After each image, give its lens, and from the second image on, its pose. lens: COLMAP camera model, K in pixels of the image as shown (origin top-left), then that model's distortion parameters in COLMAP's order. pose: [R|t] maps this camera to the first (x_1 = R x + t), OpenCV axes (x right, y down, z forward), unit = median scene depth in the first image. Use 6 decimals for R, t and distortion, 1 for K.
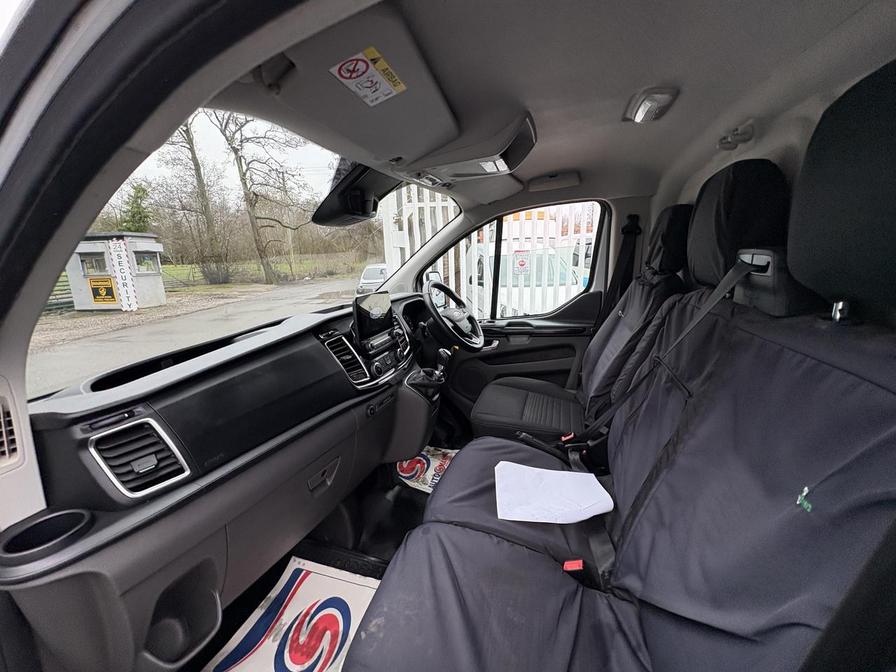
lens RADIAL K [[355.9, 0, 446.4], [0, 355.9, 334.7], [0, 0, 1]] dist [-0.000884, 0.000317]
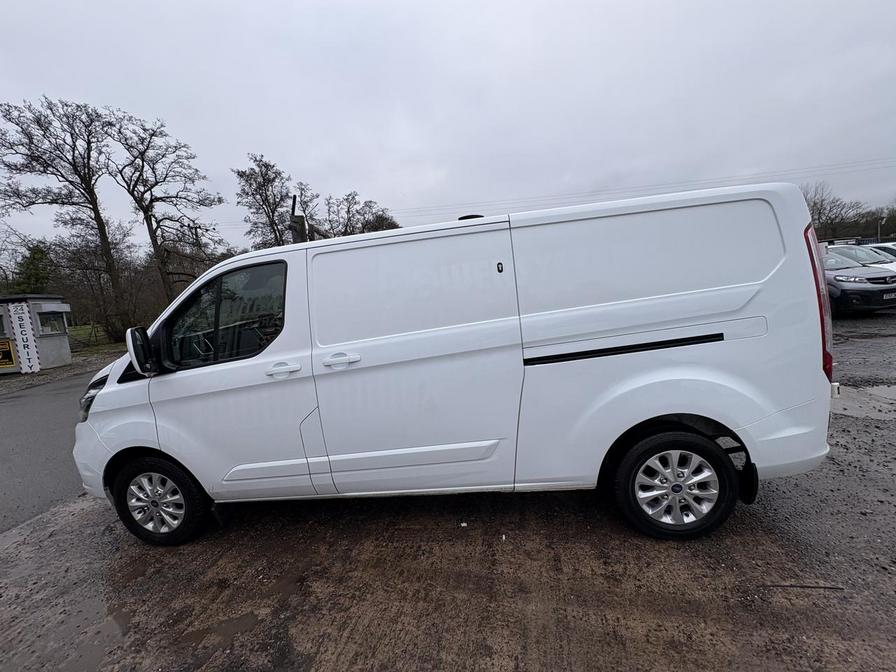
lens RADIAL K [[355.9, 0, 446.6], [0, 355.9, 335.0], [0, 0, 1]] dist [-0.000884, 0.000317]
pose [[0.979394, -0.075076, 0.187487, 0.161494], [0.095987, 0.989823, -0.105058, 0.121068], [-0.177691, 0.120889, 0.976633, -0.490290]]
